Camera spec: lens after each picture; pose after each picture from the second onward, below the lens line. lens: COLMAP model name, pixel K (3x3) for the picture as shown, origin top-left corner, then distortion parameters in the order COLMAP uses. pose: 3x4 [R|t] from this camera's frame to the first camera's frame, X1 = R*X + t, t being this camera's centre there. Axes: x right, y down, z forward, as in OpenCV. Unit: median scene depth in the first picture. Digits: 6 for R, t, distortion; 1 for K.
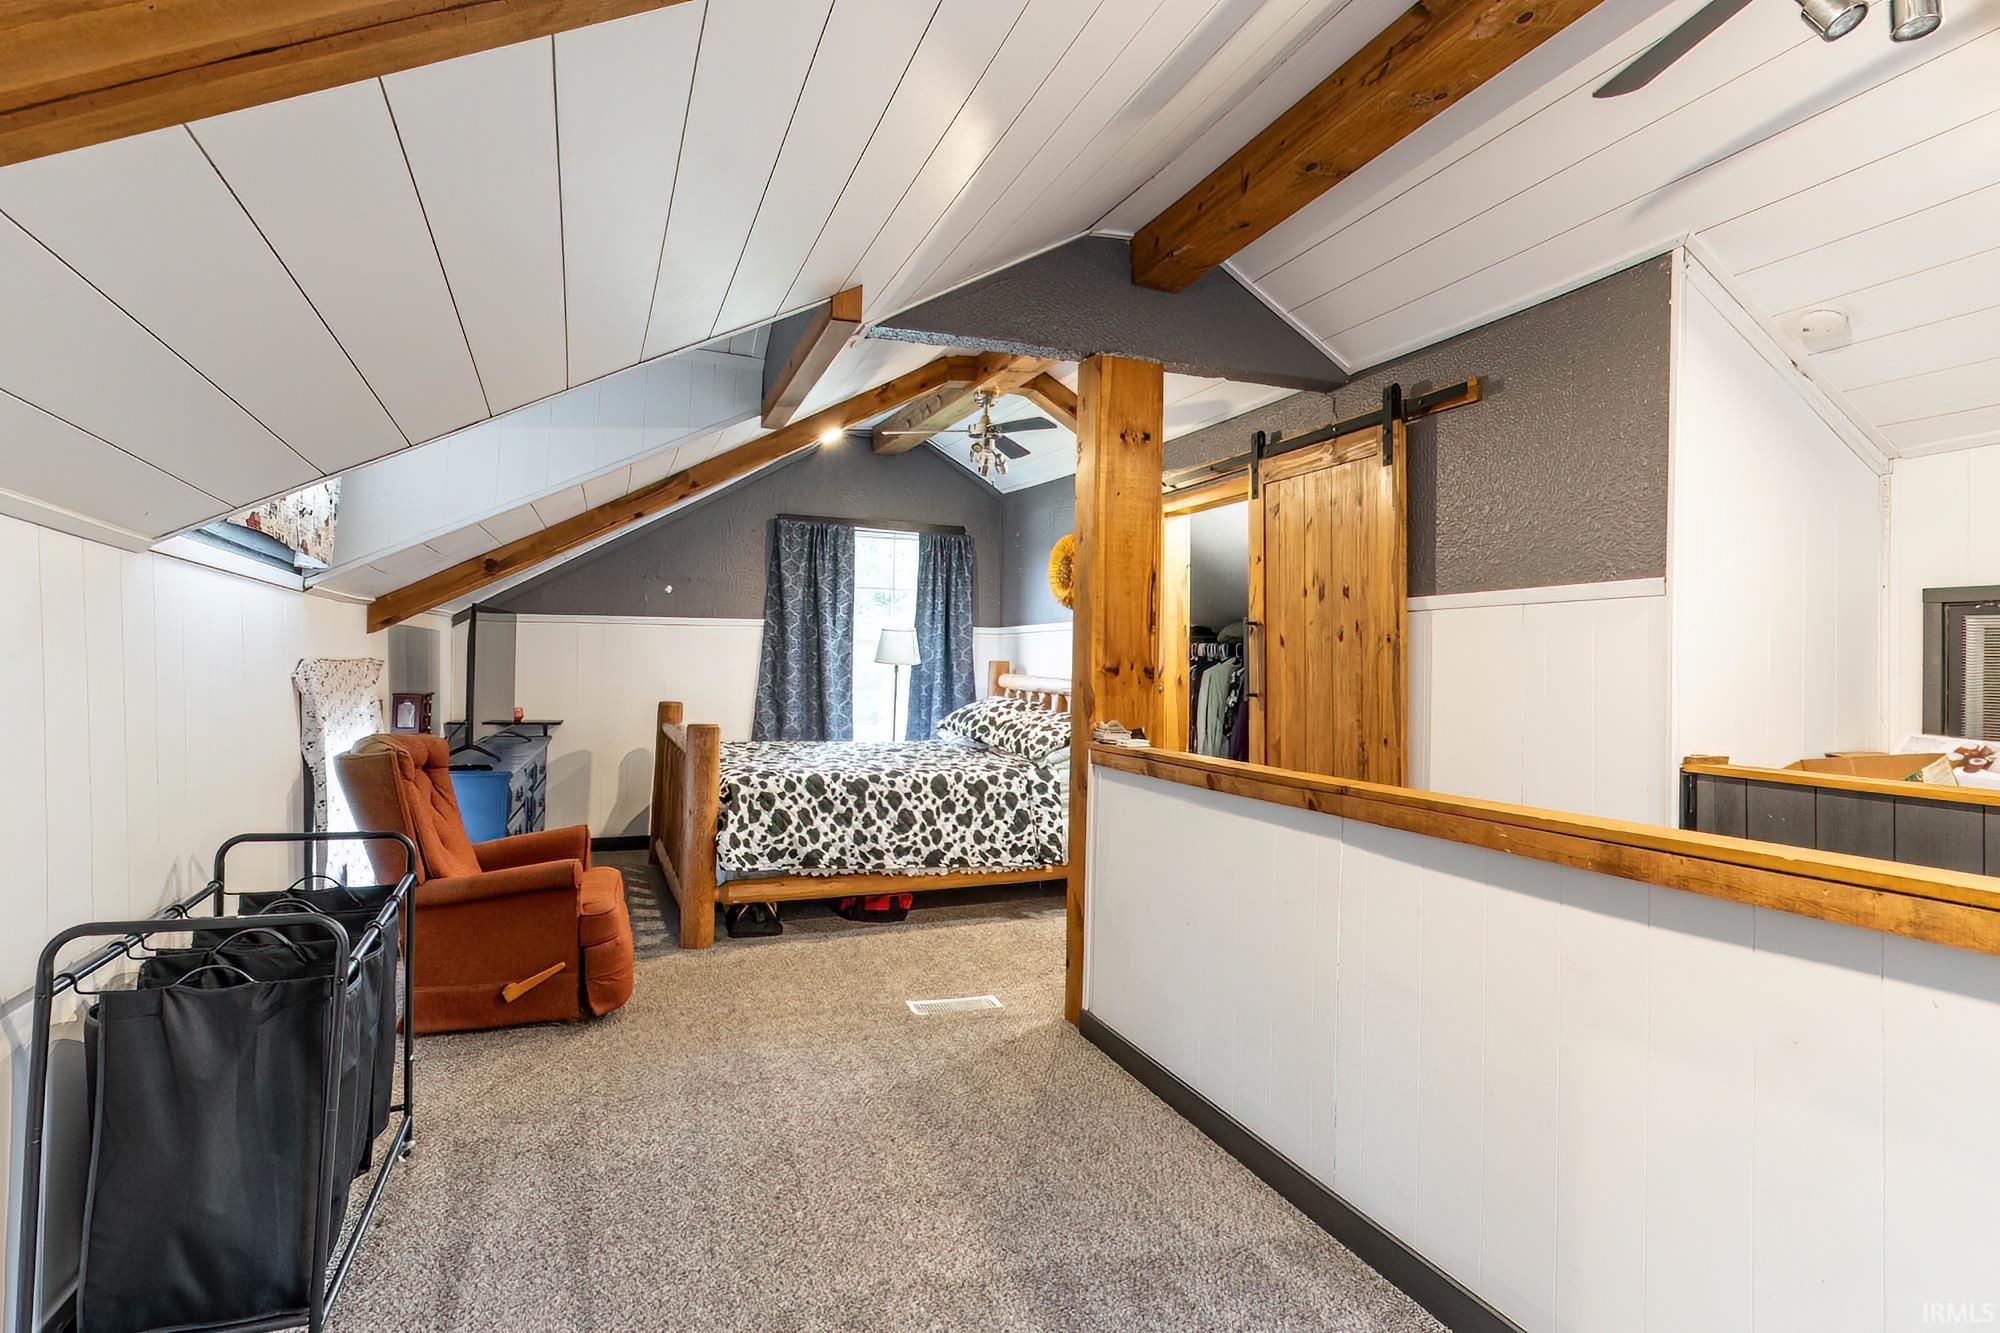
lens RADIAL K [[969.6, 0, 999.4], [0, 969.6, 665.8], [0, 0, 1]] dist [0.000605, -0.000100]
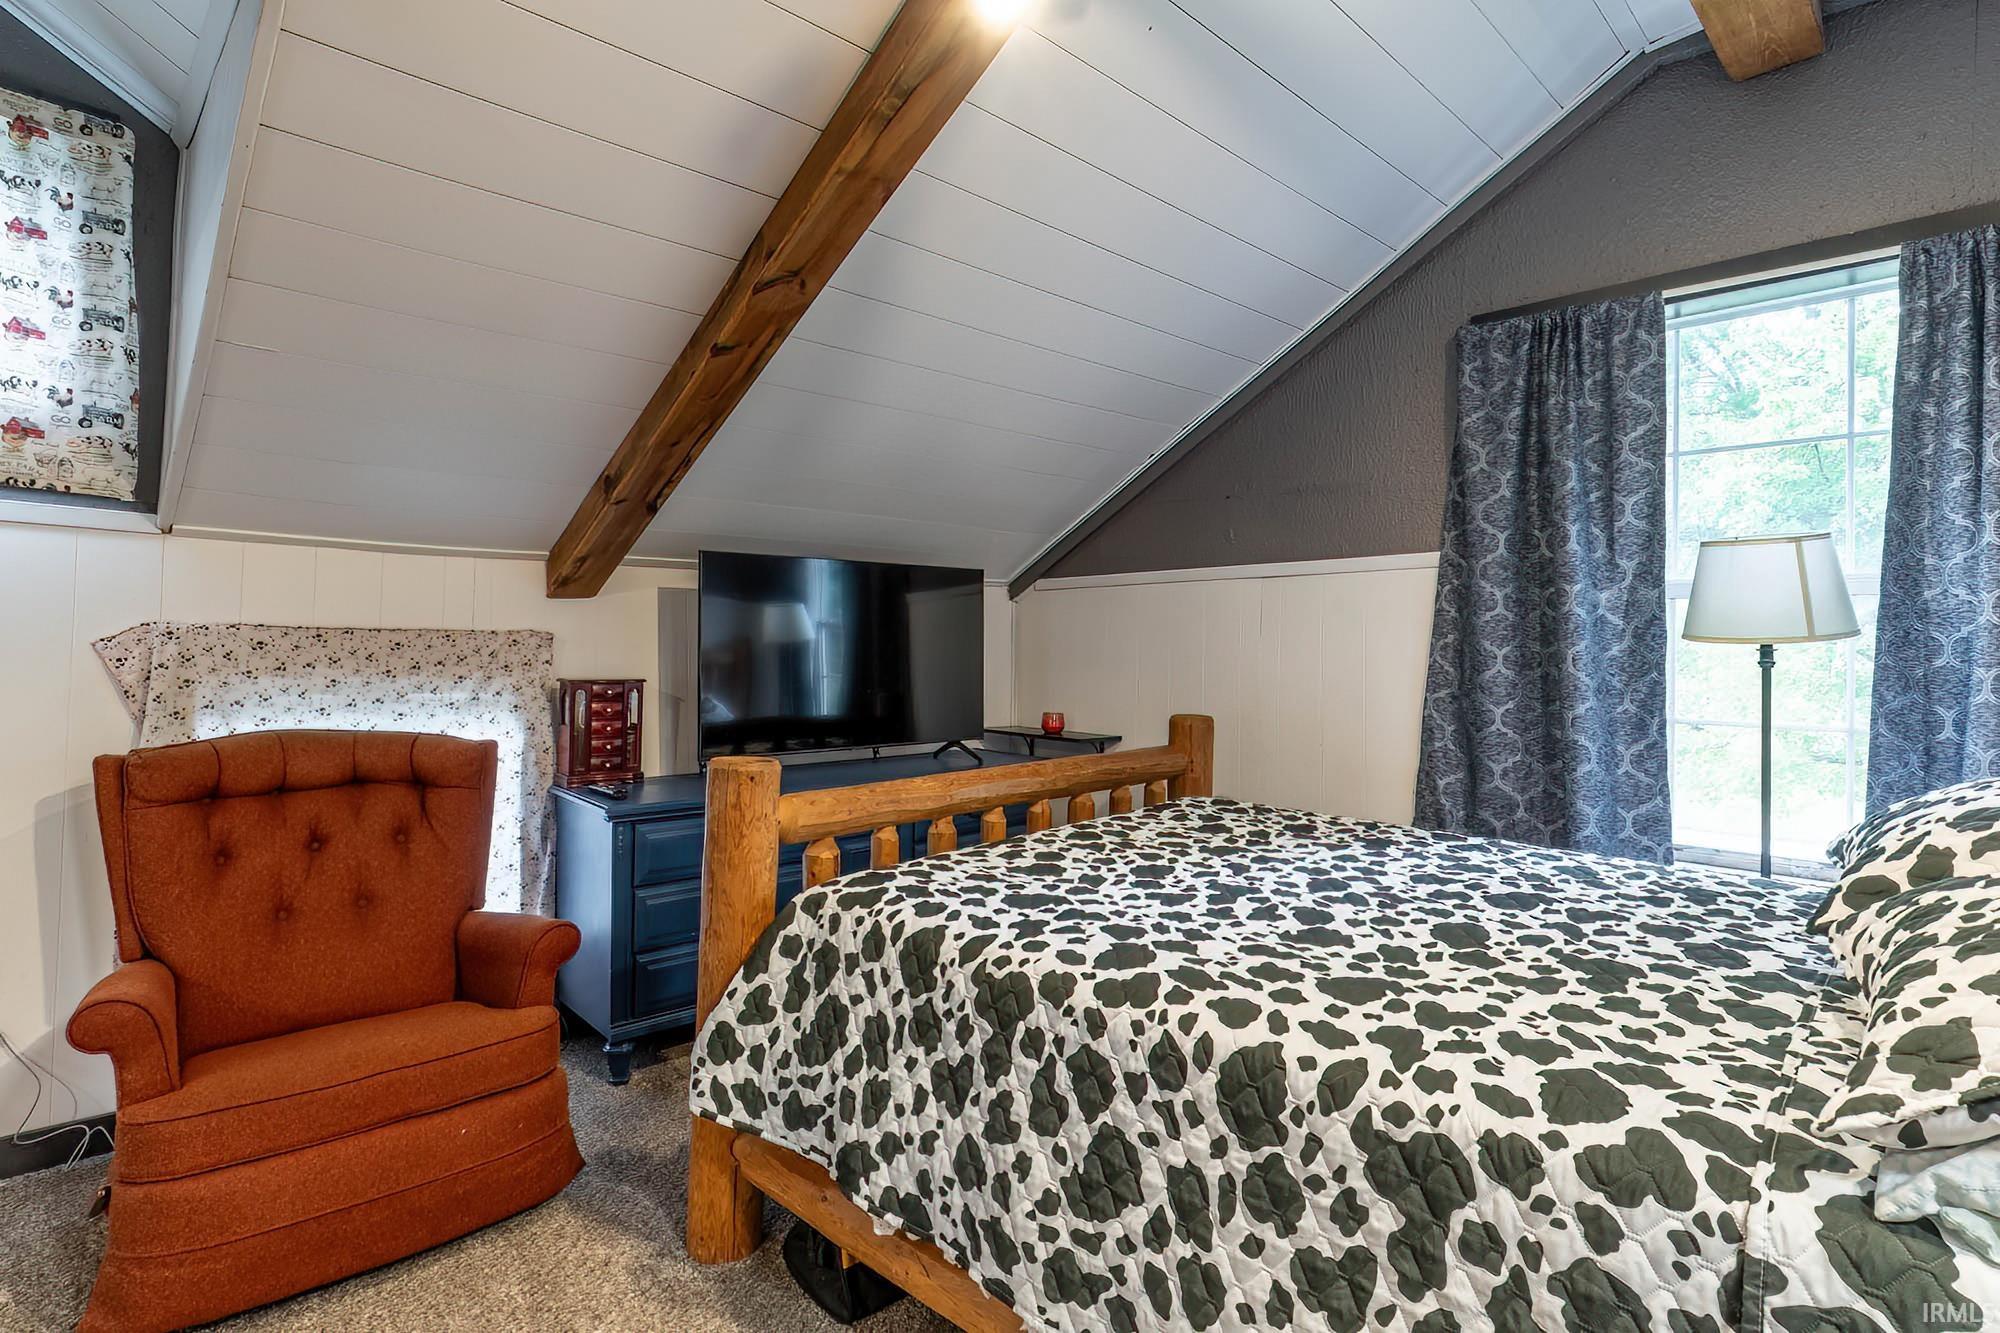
lens RADIAL K [[969.6, 0, 999.9], [0, 969.6, 650.4], [0, 0, 1]] dist [0.000605, -0.000100]
pose [[0.379926, -0.013994, -0.924911, 0.149869], [-0.010962, 0.999747, -0.019630, 0.015251], [0.924952, 0.017597, 0.379676, 0.857733]]
